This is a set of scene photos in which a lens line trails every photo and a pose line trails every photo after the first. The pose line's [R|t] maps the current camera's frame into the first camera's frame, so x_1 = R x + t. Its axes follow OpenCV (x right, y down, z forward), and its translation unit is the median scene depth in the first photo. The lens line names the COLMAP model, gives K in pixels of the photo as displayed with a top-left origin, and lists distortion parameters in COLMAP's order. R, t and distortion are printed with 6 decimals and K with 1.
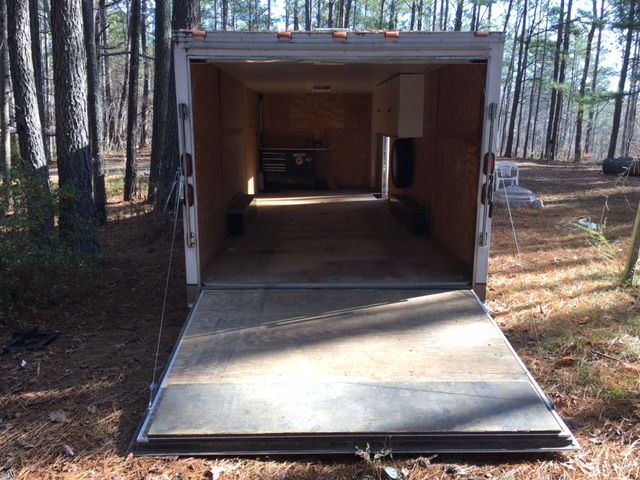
lens RADIAL K [[540.1, 0, 317.2], [0, 540.1, 239.2], [0, 0, 1]] dist [0.020598, -0.027099]
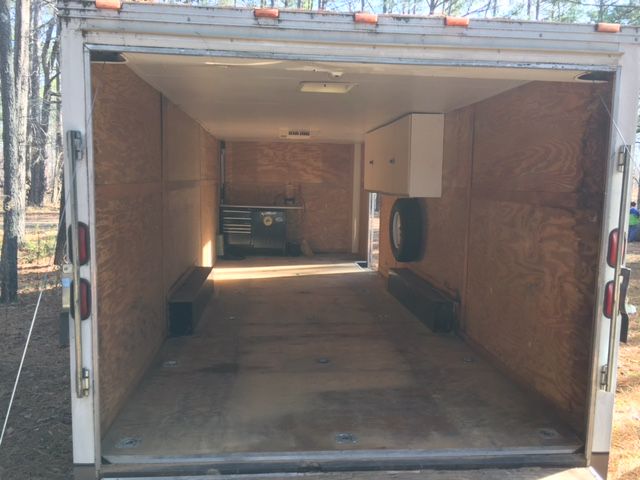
lens RADIAL K [[540.1, 0, 321.6], [0, 540.1, 242.6], [0, 0, 1]] dist [0.020598, -0.027099]
pose [[0.996728, 0.011850, 0.079950, -0.029157], [-0.004304, 0.995572, -0.093903, -0.058561], [-0.080708, 0.093252, 0.992366, 0.294190]]
